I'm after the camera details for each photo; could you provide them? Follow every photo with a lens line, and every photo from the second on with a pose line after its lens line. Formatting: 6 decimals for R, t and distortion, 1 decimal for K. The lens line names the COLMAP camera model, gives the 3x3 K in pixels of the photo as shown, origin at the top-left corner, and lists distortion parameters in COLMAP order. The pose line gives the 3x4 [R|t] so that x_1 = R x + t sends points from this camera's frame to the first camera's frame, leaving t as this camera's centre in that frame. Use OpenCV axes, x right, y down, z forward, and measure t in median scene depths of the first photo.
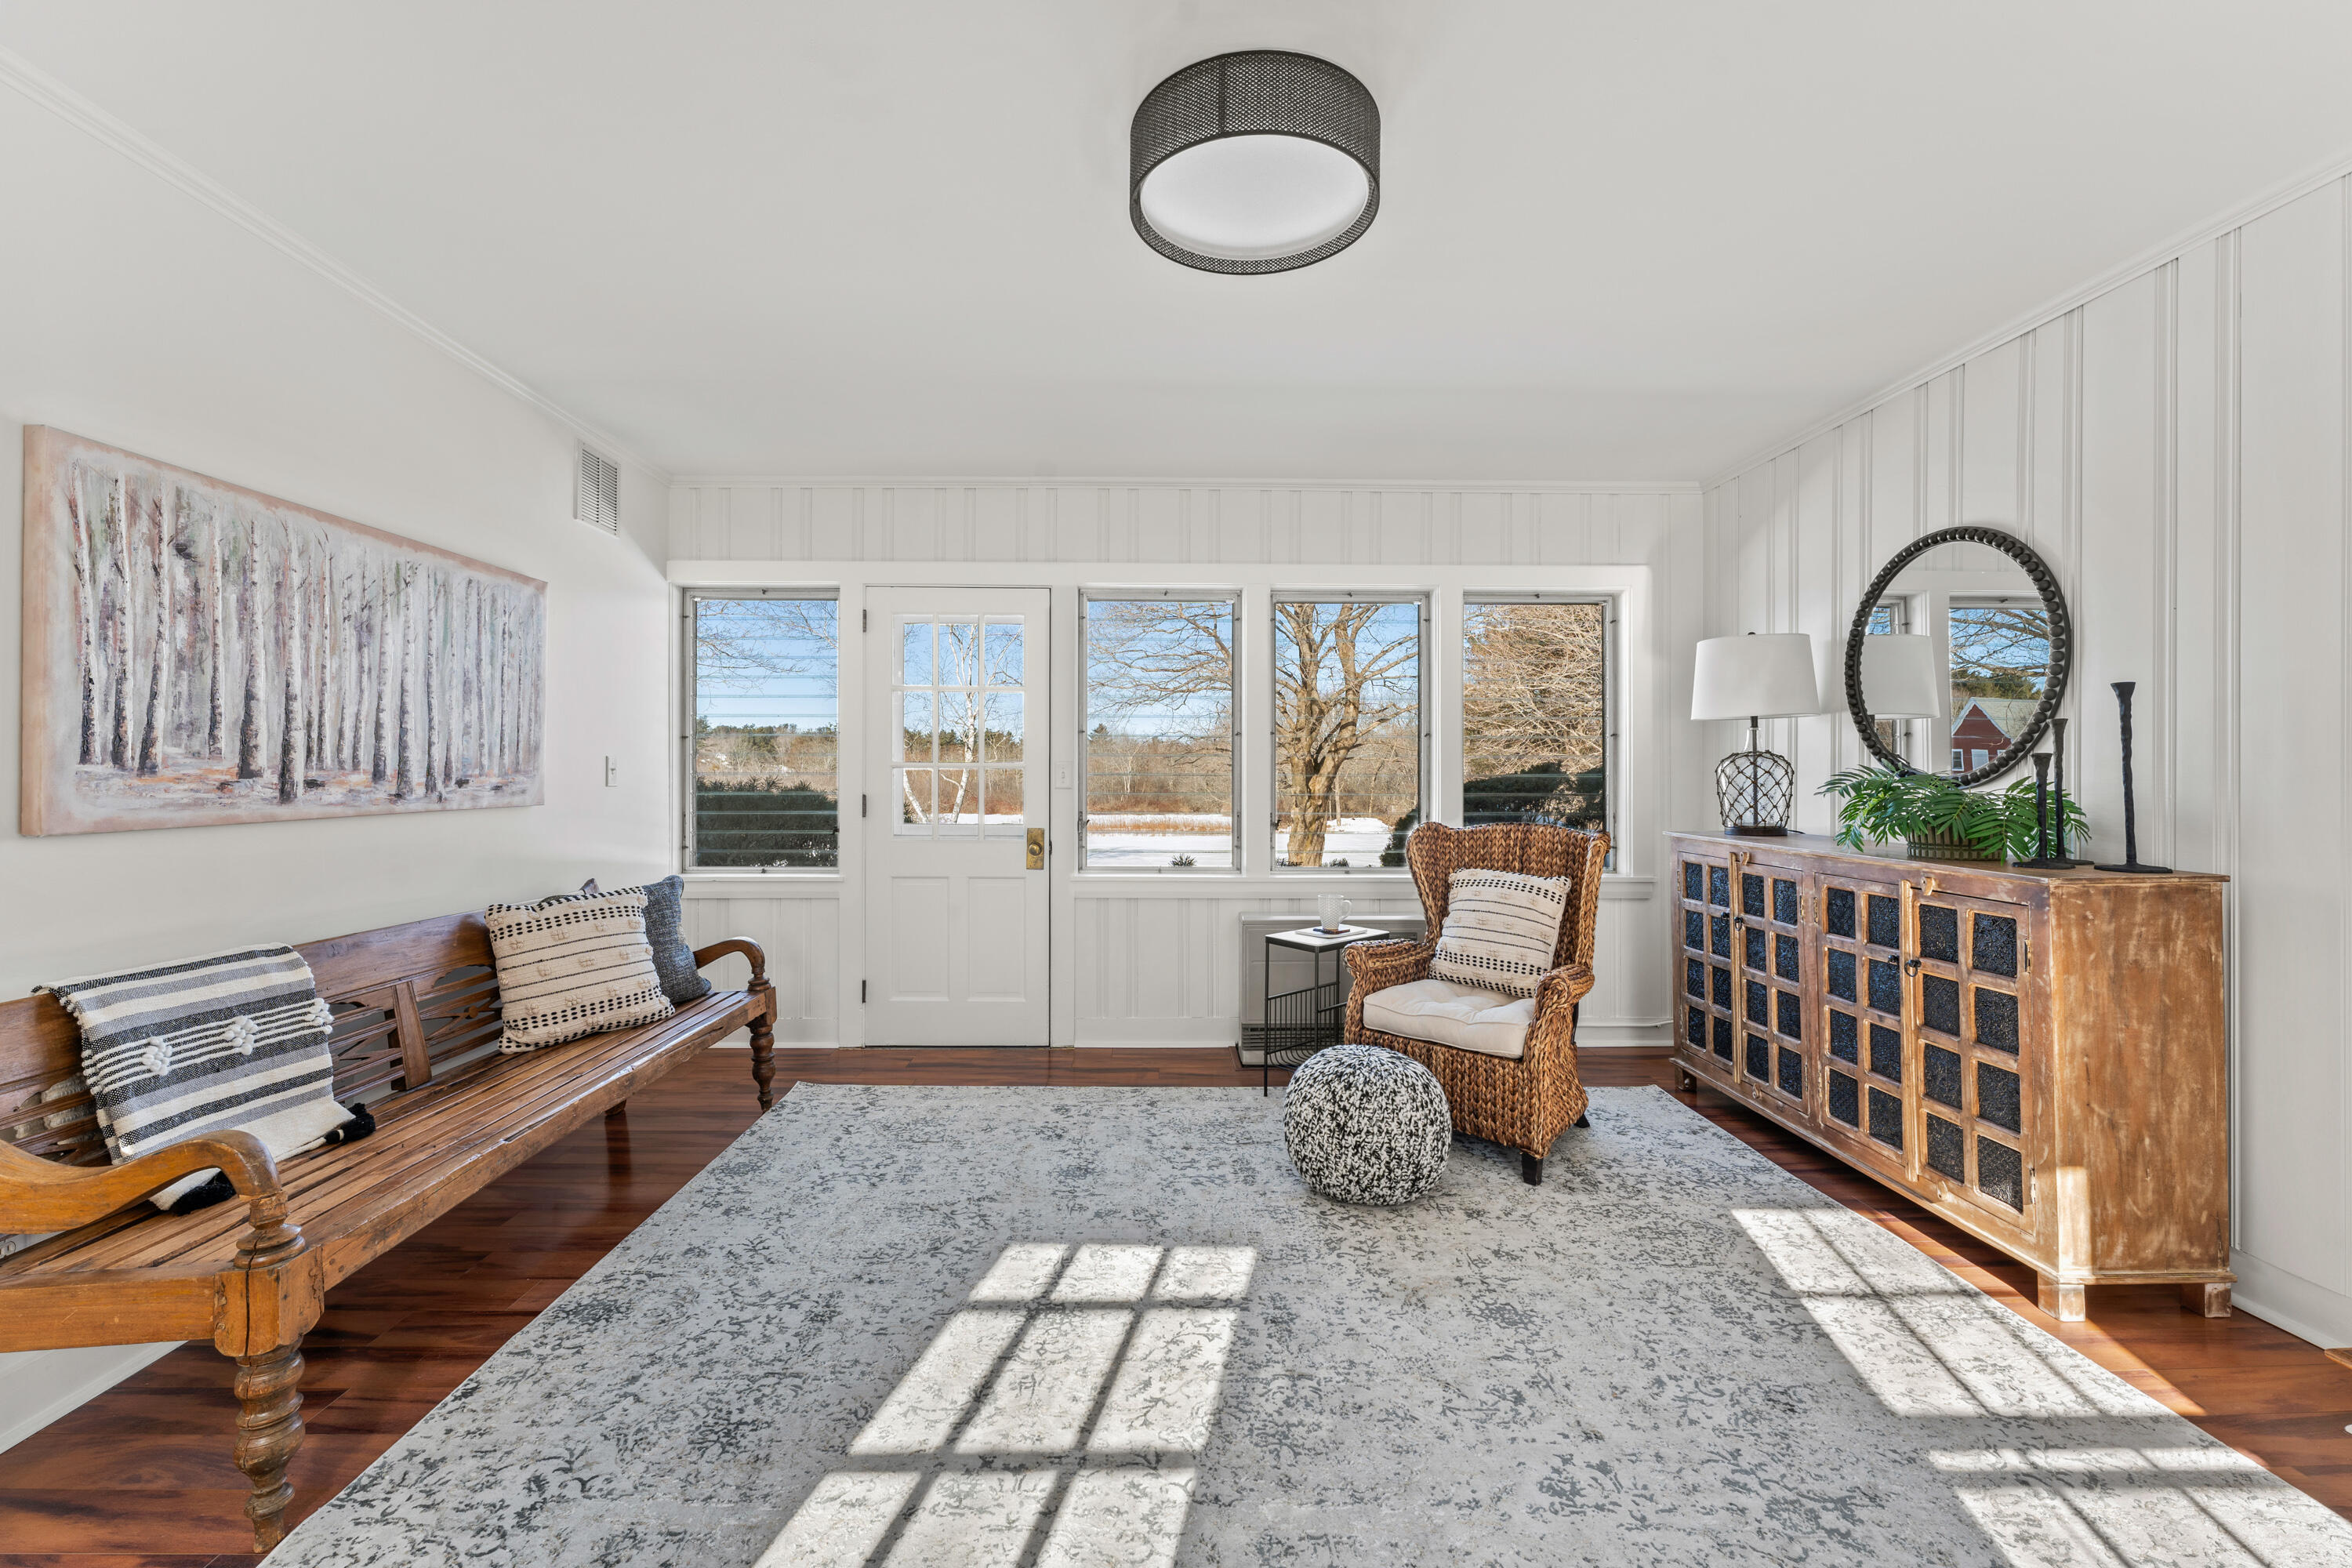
lens RADIAL K [[960.2, 0, 1174.6], [0, 960.2, 780.3], [0, 0, 1]] dist [-0.013297, -0.000388]
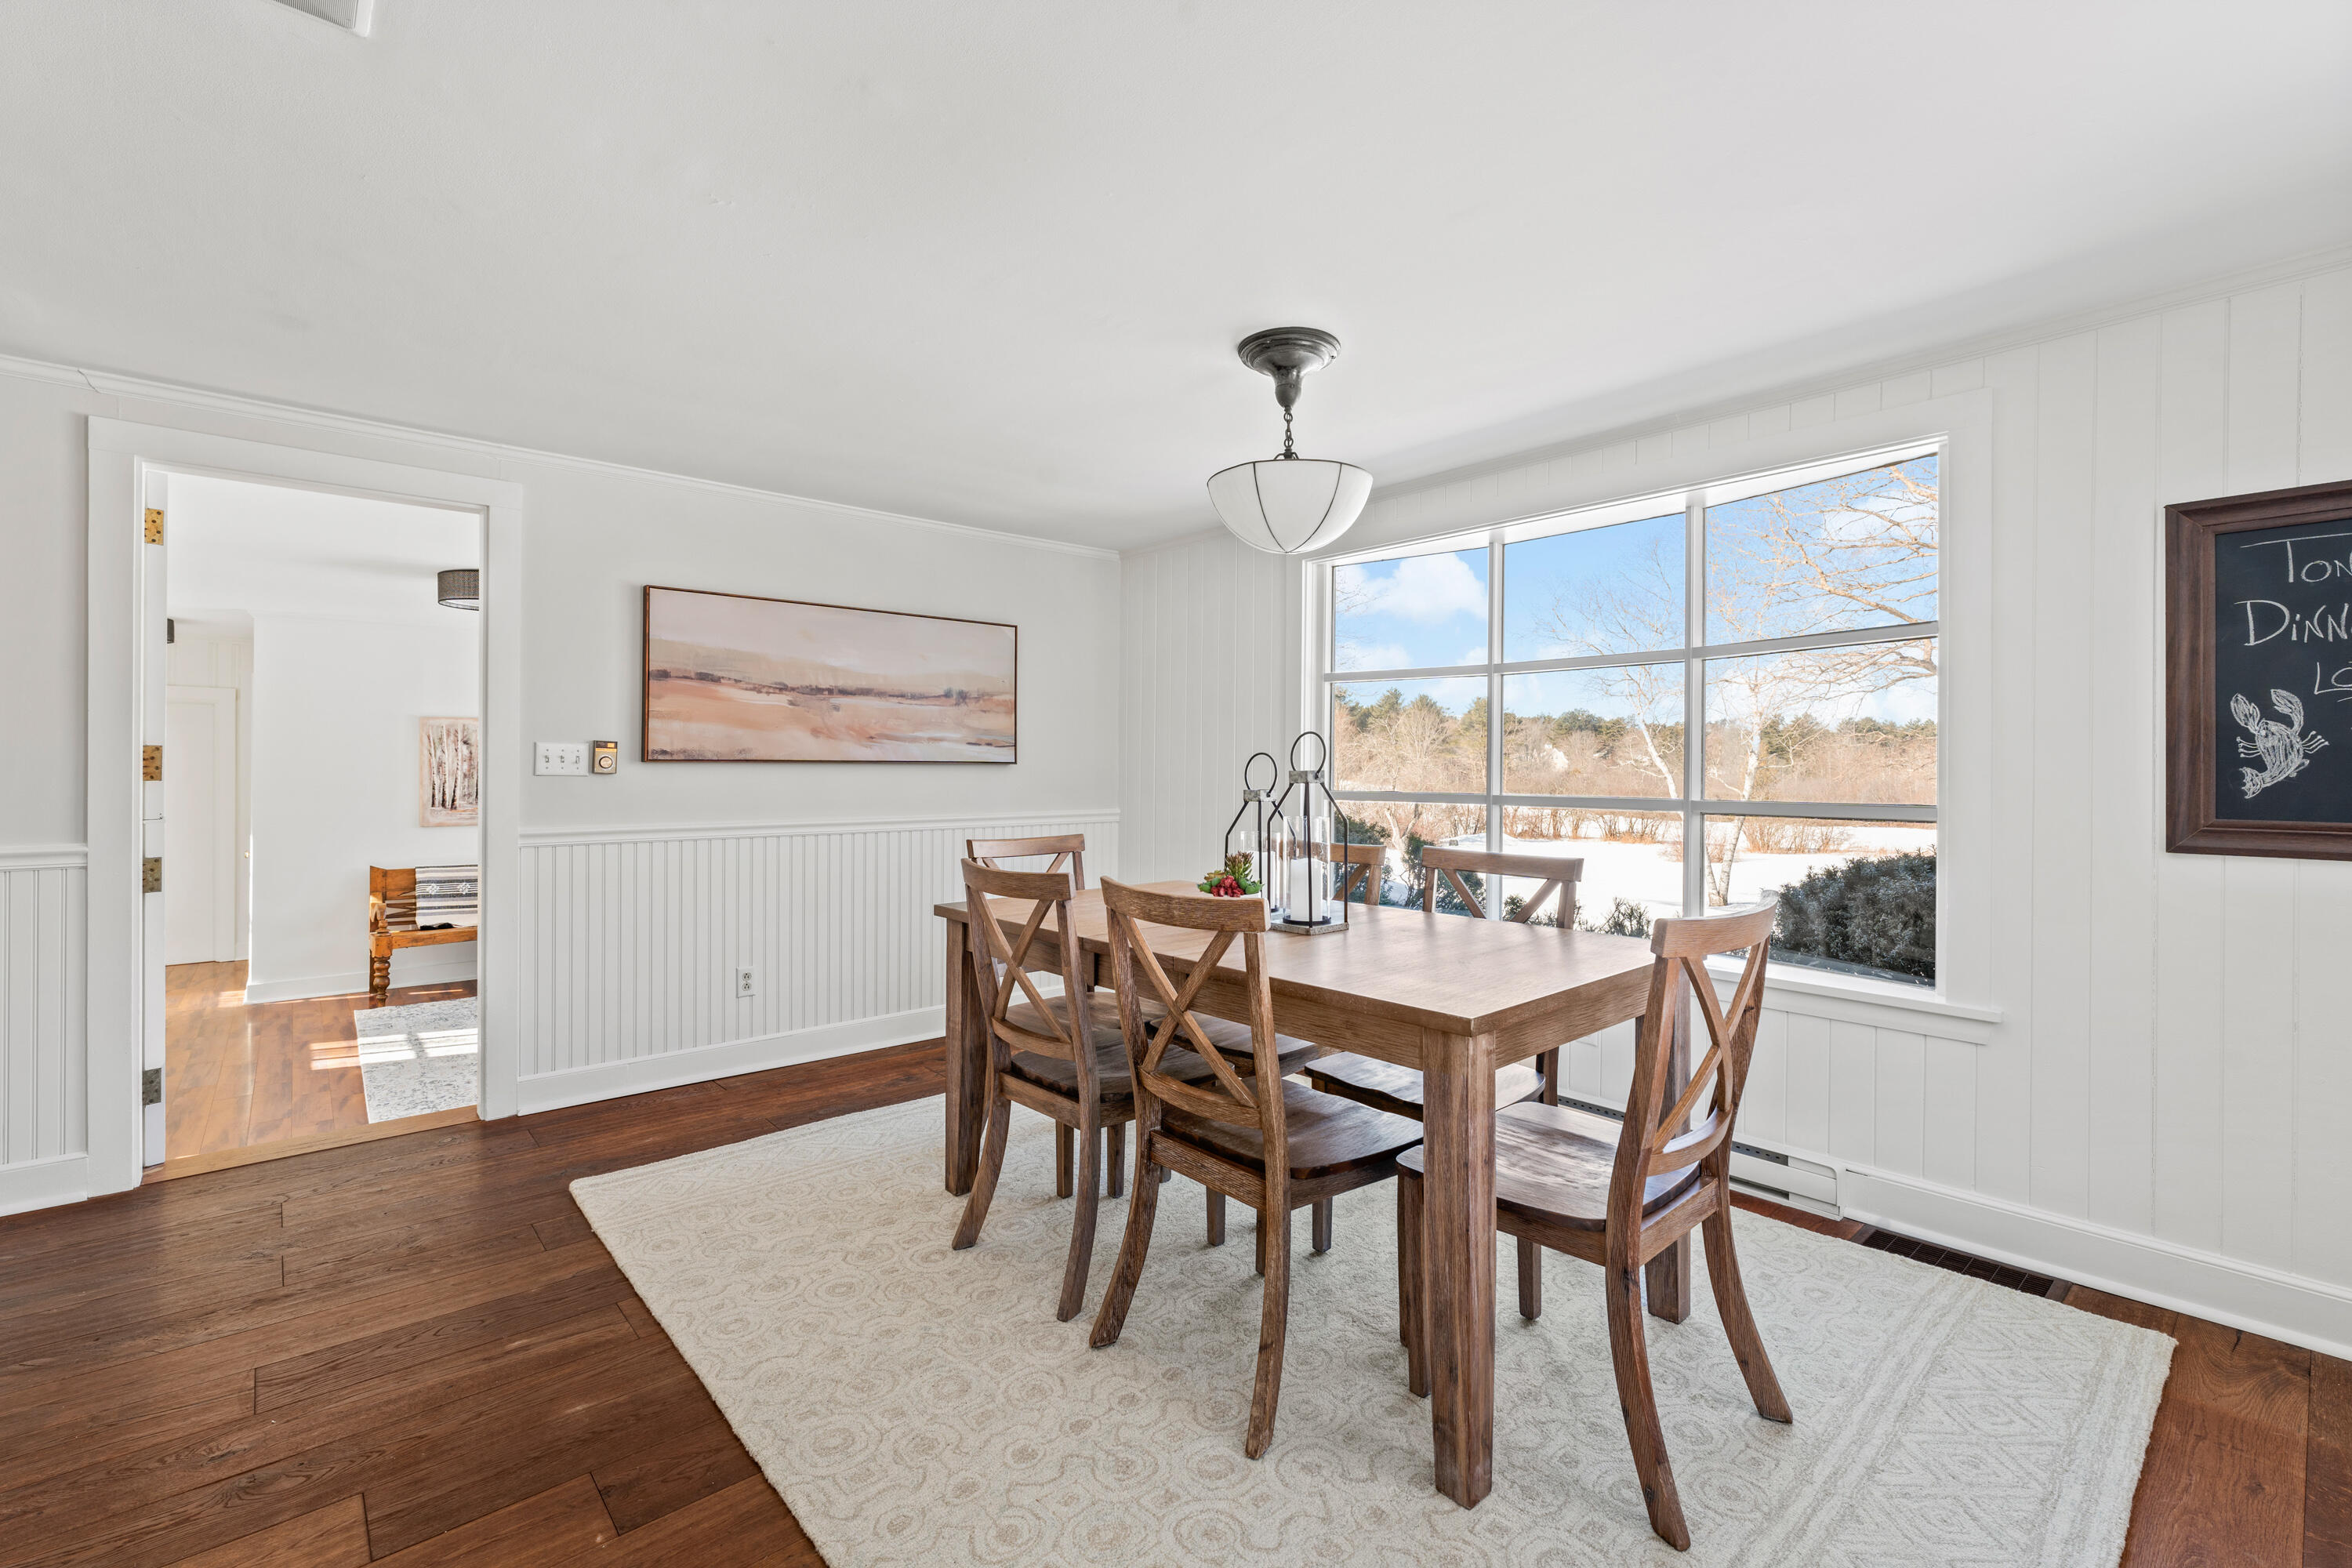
lens RADIAL K [[1019.4, 0, 1175.9], [0, 1019.4, 780.0], [0, 0, 1]] dist [0.000260, 0.000011]
pose [[0.654961, -0.000622, -0.755663, 3.594922], [0.003272, 0.999993, 0.002013, -0.117725], [0.755656, -0.003791, 0.654958, 0.578426]]
